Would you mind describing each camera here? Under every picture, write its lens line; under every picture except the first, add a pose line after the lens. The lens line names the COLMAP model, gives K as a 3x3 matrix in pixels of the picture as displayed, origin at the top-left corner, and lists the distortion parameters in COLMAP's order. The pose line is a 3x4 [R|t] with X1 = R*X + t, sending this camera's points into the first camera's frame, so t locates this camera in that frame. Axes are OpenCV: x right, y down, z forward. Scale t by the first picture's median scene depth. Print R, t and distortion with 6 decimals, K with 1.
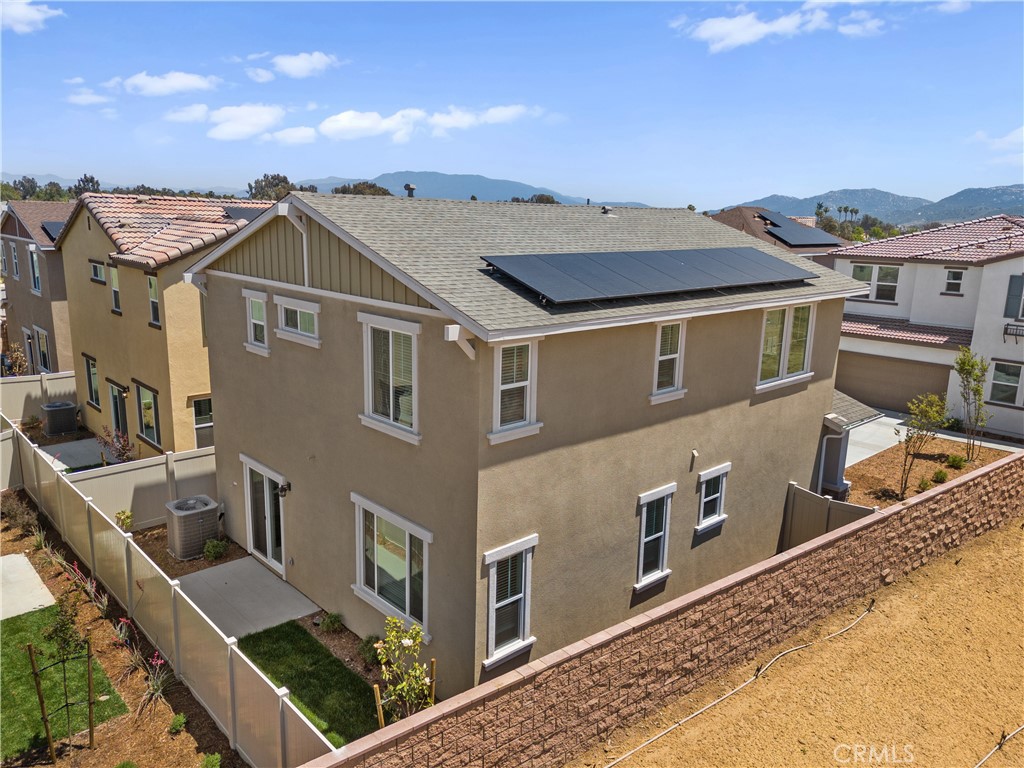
lens RADIAL K [[753.7, 0, 511.5], [0, 753.7, 384.2], [0, 0, 1]] dist [0.057749, -0.041373]
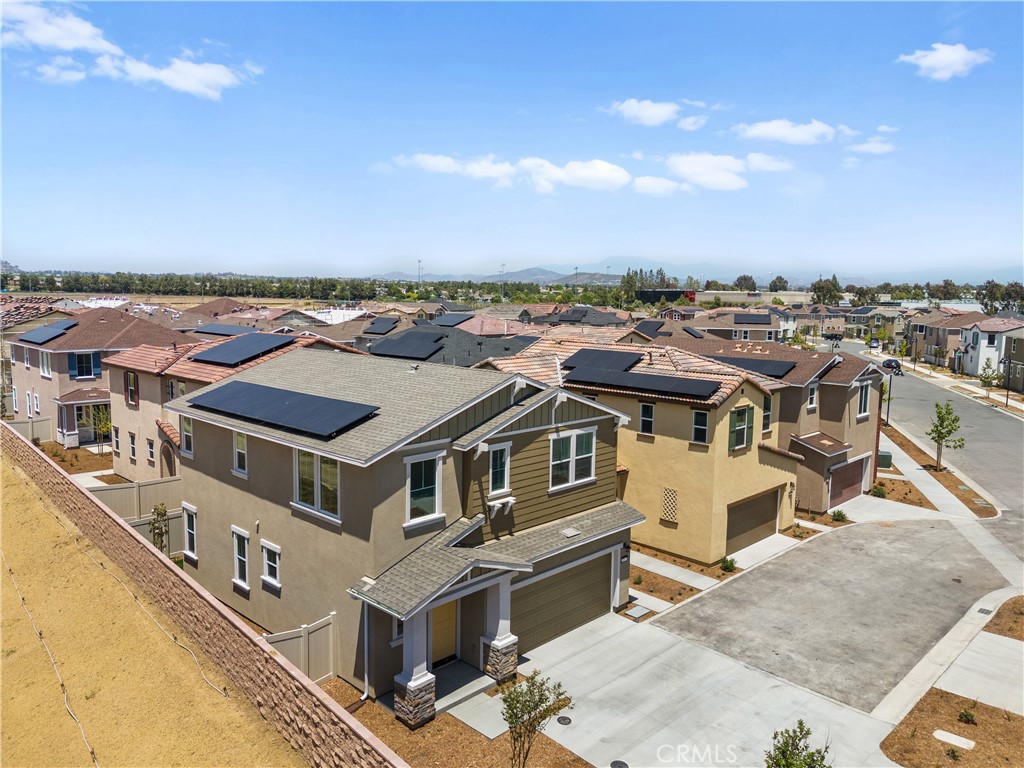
lens RADIAL K [[753.7, 0, 517.1], [0, 753.7, 377.5], [0, 0, 1]] dist [0.057749, -0.041373]
pose [[0.054576, 0.089049, -0.994531, 1.912526], [-0.234544, 0.969291, 0.073918, -0.465867], [0.970572, 0.229227, 0.073786, 1.415850]]
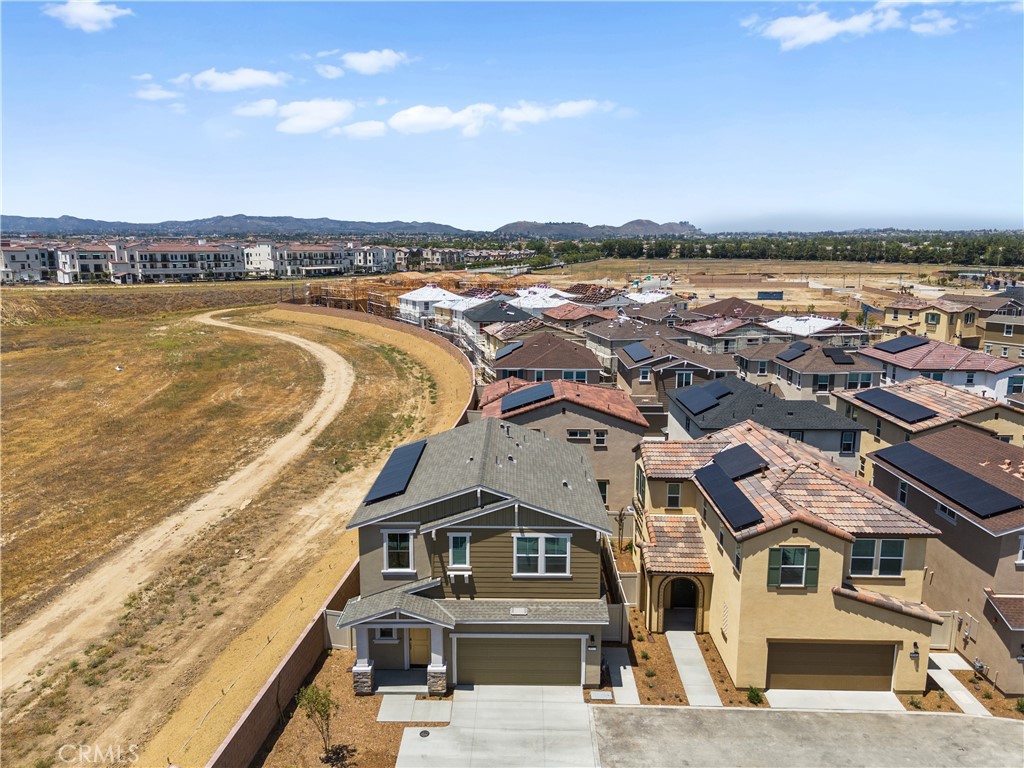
lens RADIAL K [[753.7, 0, 512.6], [0, 753.7, 383.9], [0, 0, 1]] dist [0.057749, -0.041373]
pose [[-0.689156, 0.107765, -0.716555, 1.791584], [-0.178427, 0.933194, 0.311951, -1.310514], [0.702302, 0.342835, -0.623888, 2.831923]]
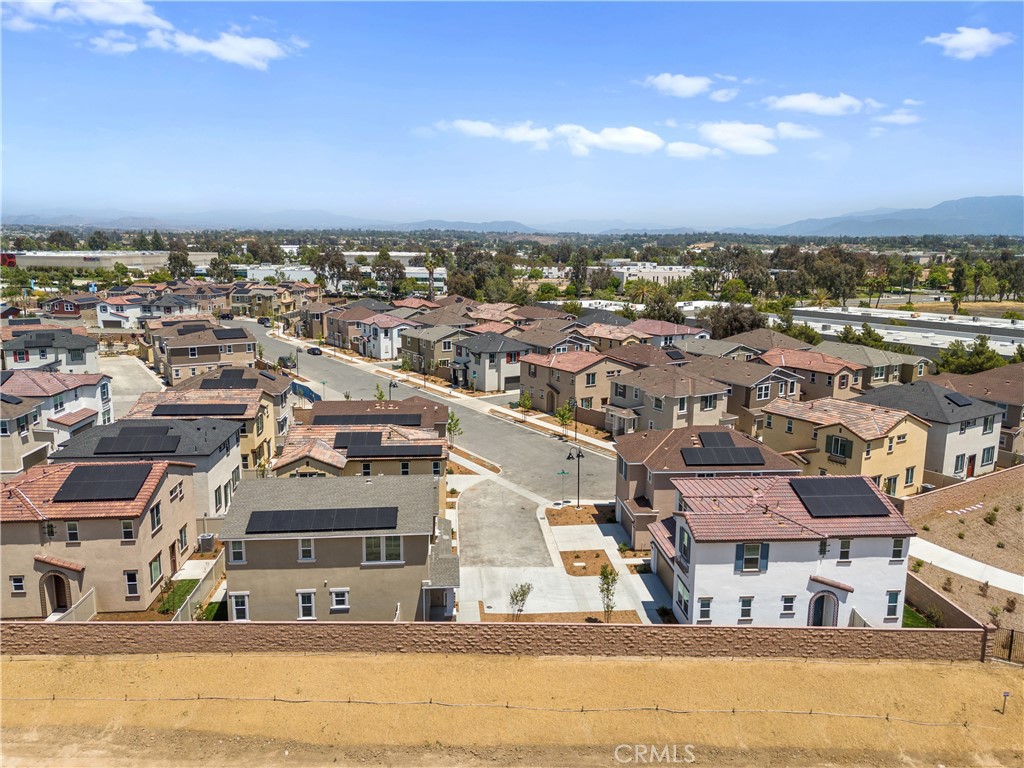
lens RADIAL K [[753.7, 0, 515.6], [0, 753.7, 384.5], [0, 0, 1]] dist [0.057749, -0.041373]
pose [[0.791037, 0.097306, -0.603979, 2.718935], [-0.127125, 0.991864, -0.006698, -0.798250], [0.598414, 0.082079, 0.796972, -1.059601]]
